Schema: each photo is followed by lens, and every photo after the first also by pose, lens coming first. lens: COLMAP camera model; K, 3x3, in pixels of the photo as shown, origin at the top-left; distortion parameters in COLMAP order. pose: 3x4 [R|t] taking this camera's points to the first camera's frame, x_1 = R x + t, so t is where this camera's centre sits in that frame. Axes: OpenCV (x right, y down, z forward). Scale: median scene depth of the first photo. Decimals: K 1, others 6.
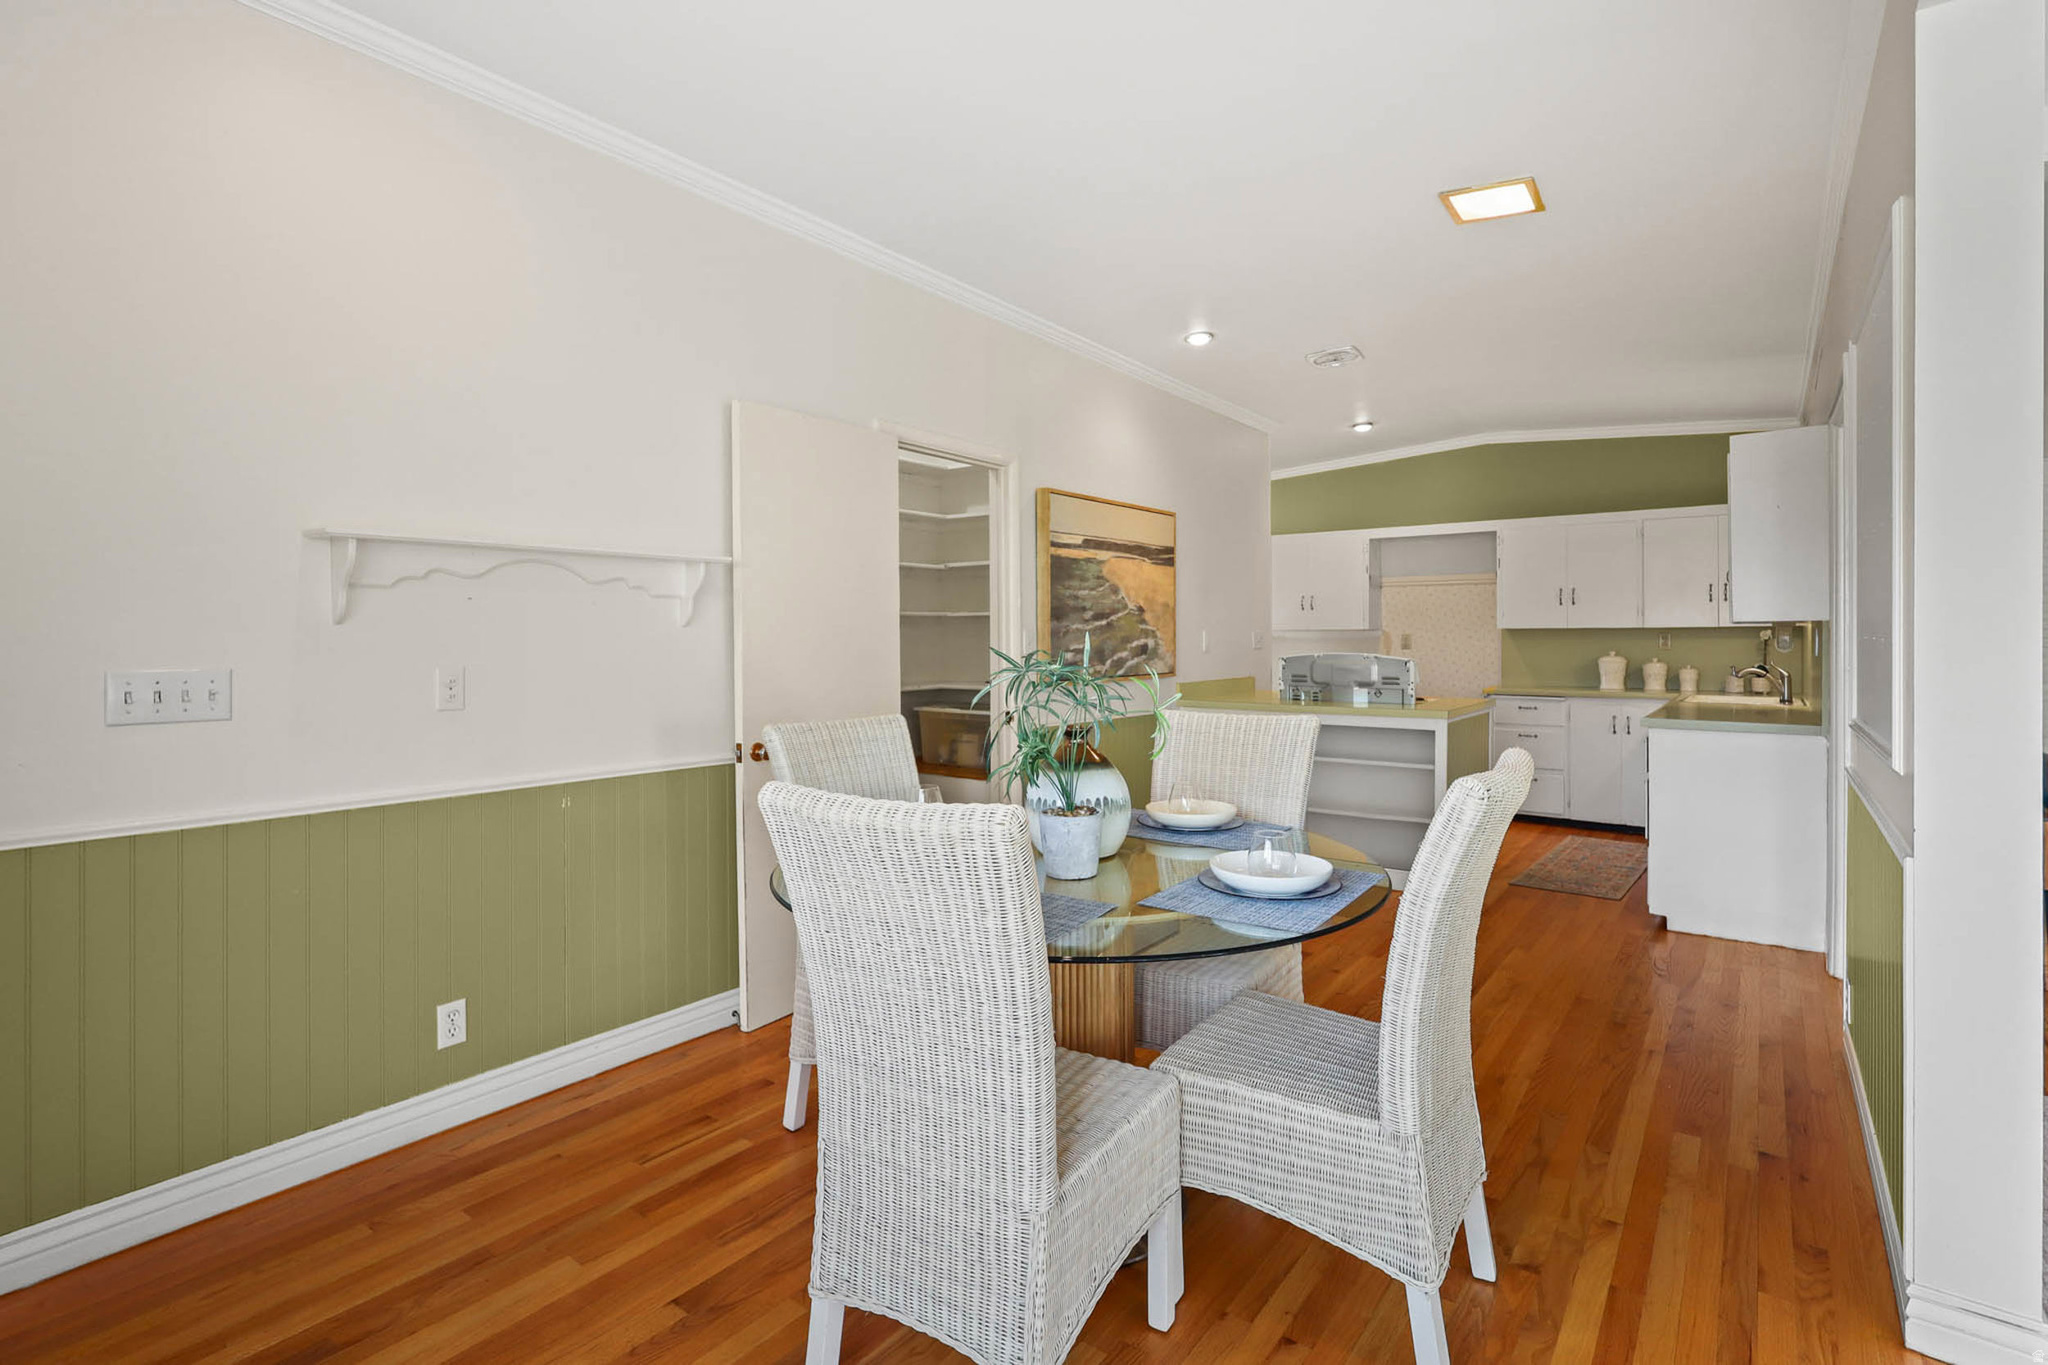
lens RADIAL K [[958.9, 0, 1071.8], [0, 958.9, 632.6], [0, 0, 1]] dist [-0.003024, 0.000985]
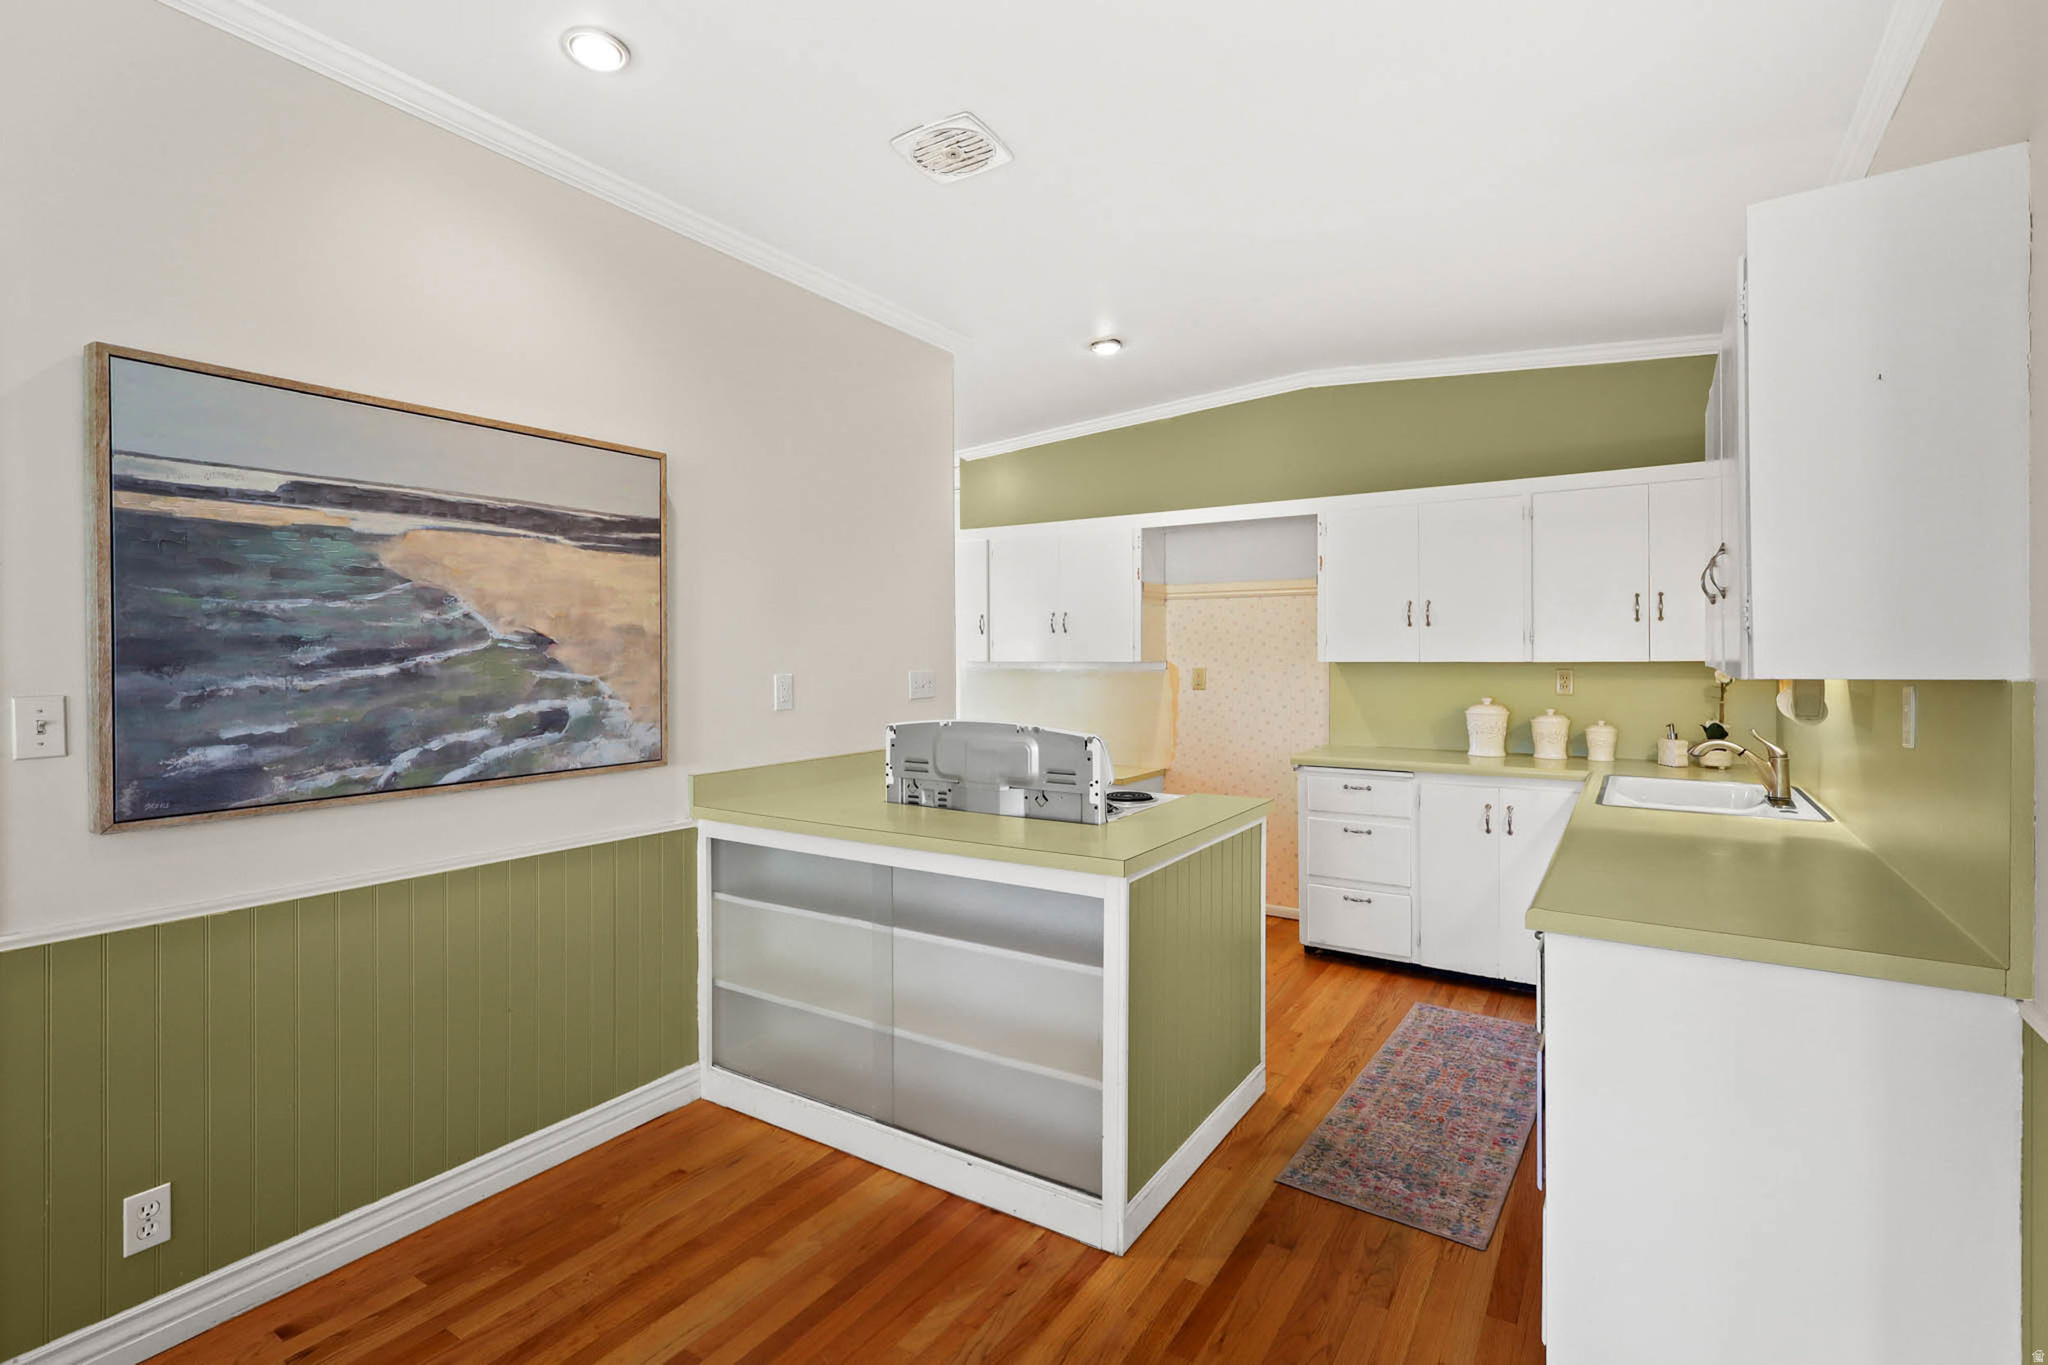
lens RADIAL K [[958.9, 0, 1045.7], [0, 958.9, 651.1], [0, 0, 1]] dist [-0.003024, 0.000985]
pose [[0.997840, -0.003505, 0.065598, 0.281718], [0.003434, 0.999993, 0.001205, -0.017167], [-0.065602, -0.000977, 0.997845, 0.468667]]
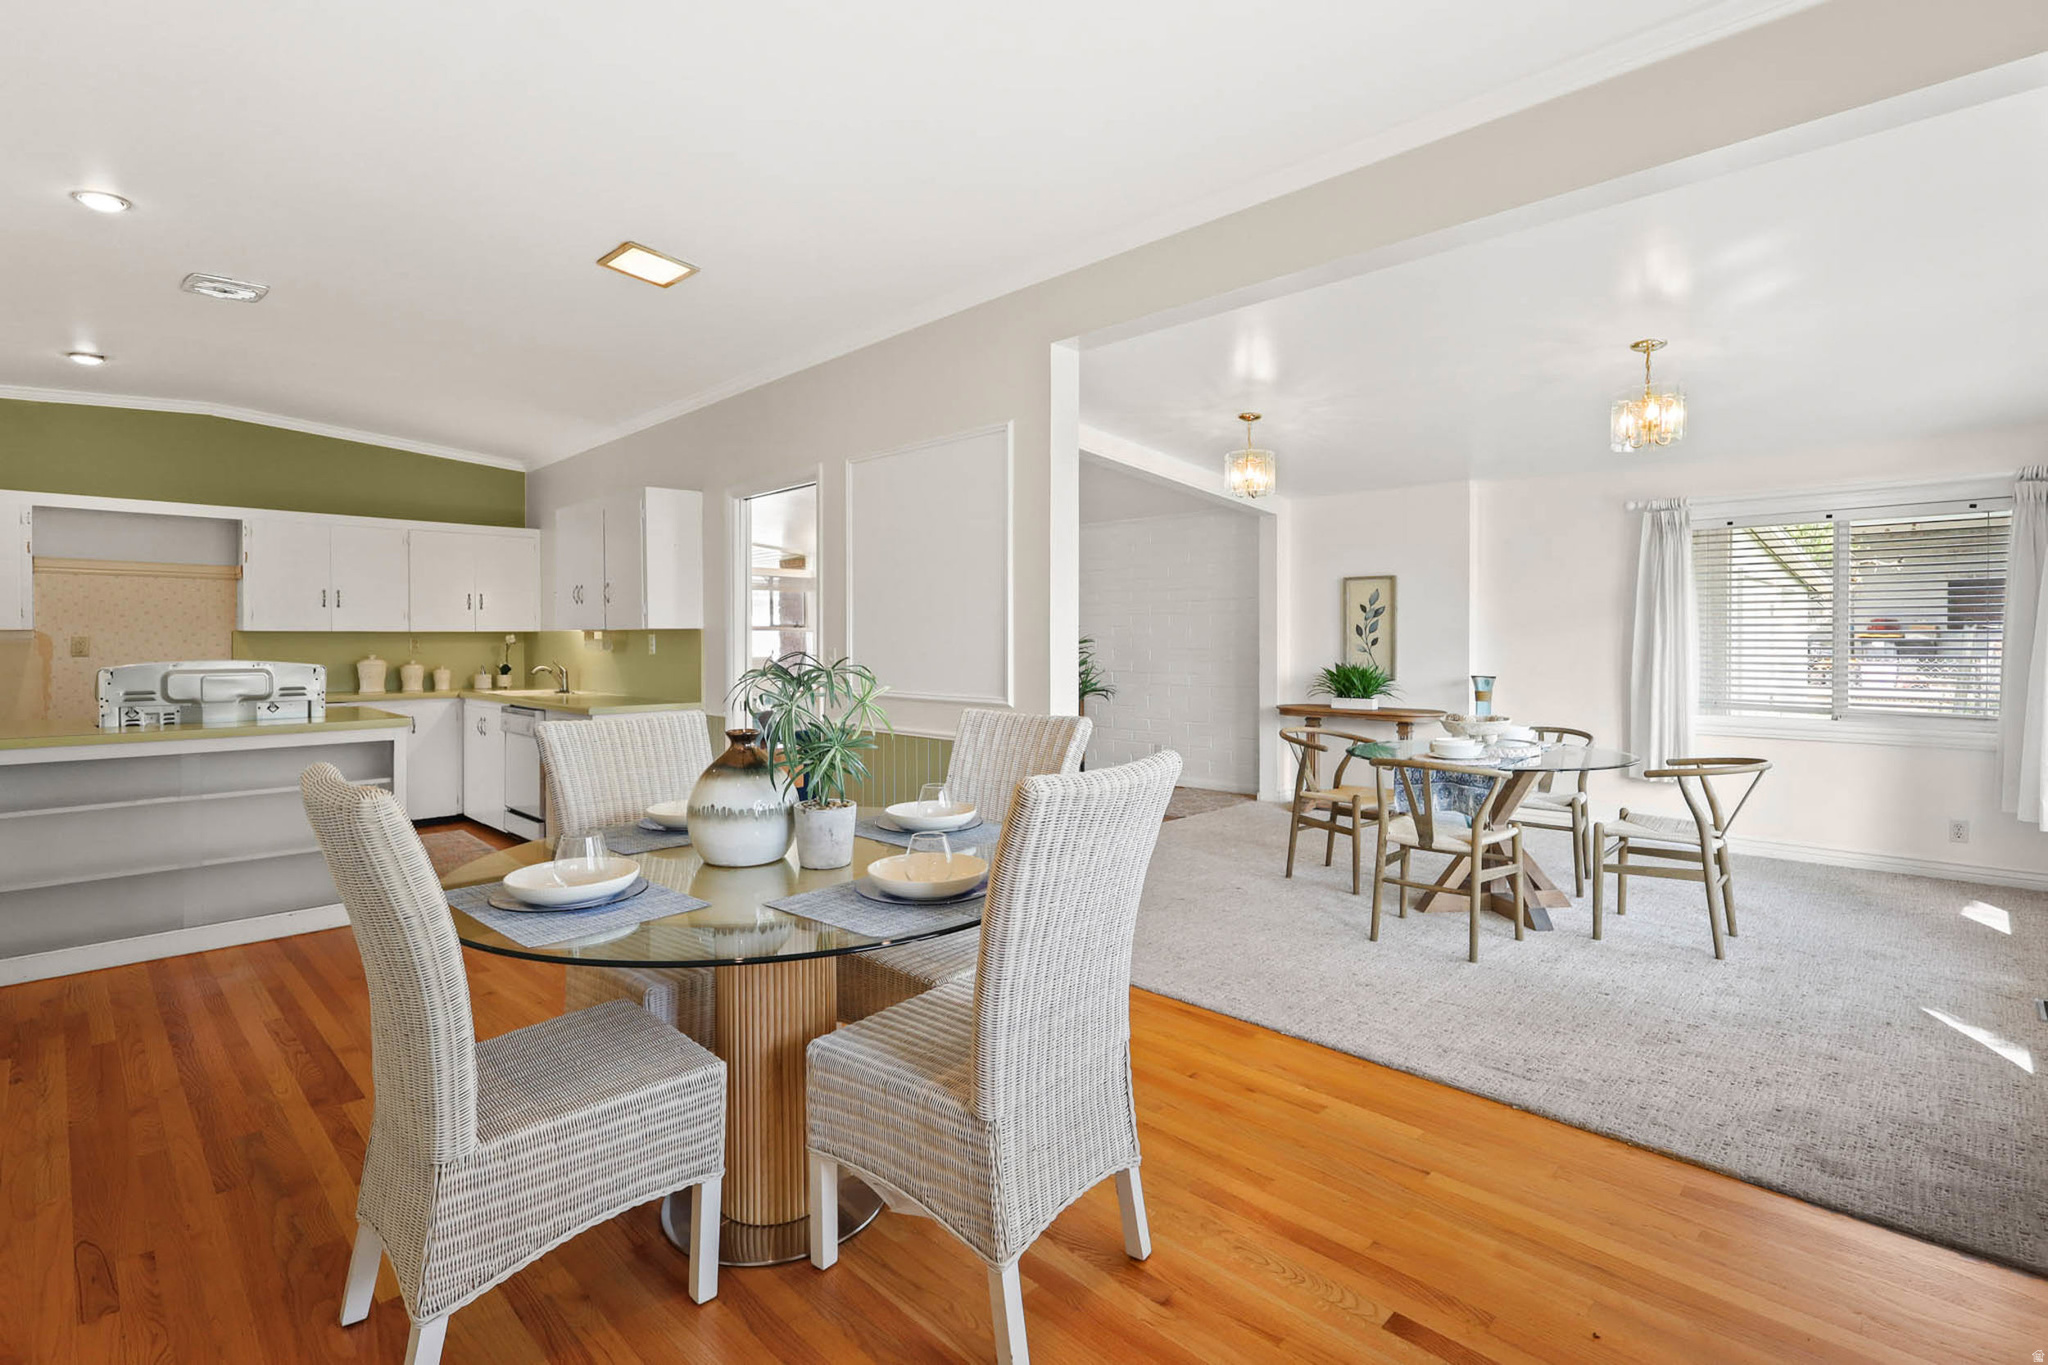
lens RADIAL K [[958.9, 0, 983.0], [0, 958.9, 648.2], [0, 0, 1]] dist [-0.003024, 0.000985]
pose [[0.186451, -0.008603, 0.982427, -0.378854], [-0.003658, 0.999949, 0.009450, 0.001093], [-0.982457, -0.005356, 0.186410, 0.229298]]
